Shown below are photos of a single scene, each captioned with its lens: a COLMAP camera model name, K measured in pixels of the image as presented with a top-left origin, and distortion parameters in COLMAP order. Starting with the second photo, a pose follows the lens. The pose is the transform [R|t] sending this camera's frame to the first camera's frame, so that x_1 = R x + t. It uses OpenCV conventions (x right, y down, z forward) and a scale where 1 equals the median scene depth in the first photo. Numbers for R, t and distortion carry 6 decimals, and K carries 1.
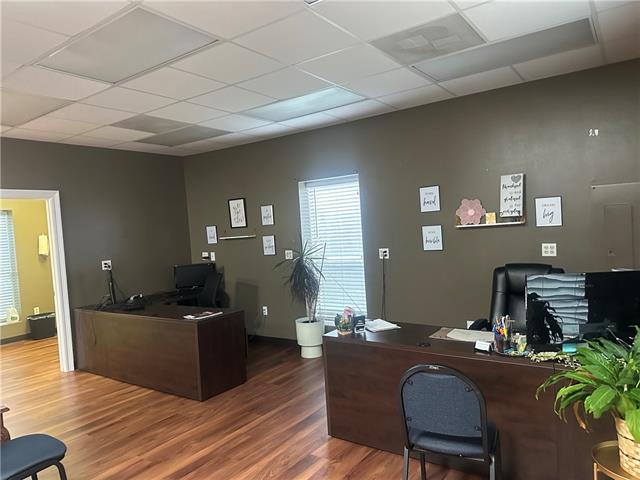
lens RADIAL K [[446.6, 0, 320.0], [0, 446.6, 240.0], [0, 0, 1]] dist [0.099333, -0.151126]
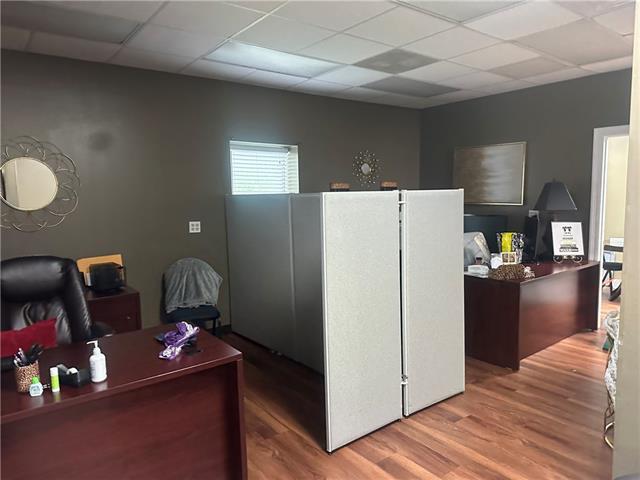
lens RADIAL K [[446.6, 0, 320.0], [0, 446.6, 240.0], [0, 0, 1]] dist [0.099333, -0.151126]
pose [[0.293218, -0.041192, 0.955158, -0.998698], [0.022224, 0.999095, 0.036265, 0.039104], [-0.955787, 0.010594, 0.293868, 0.702298]]
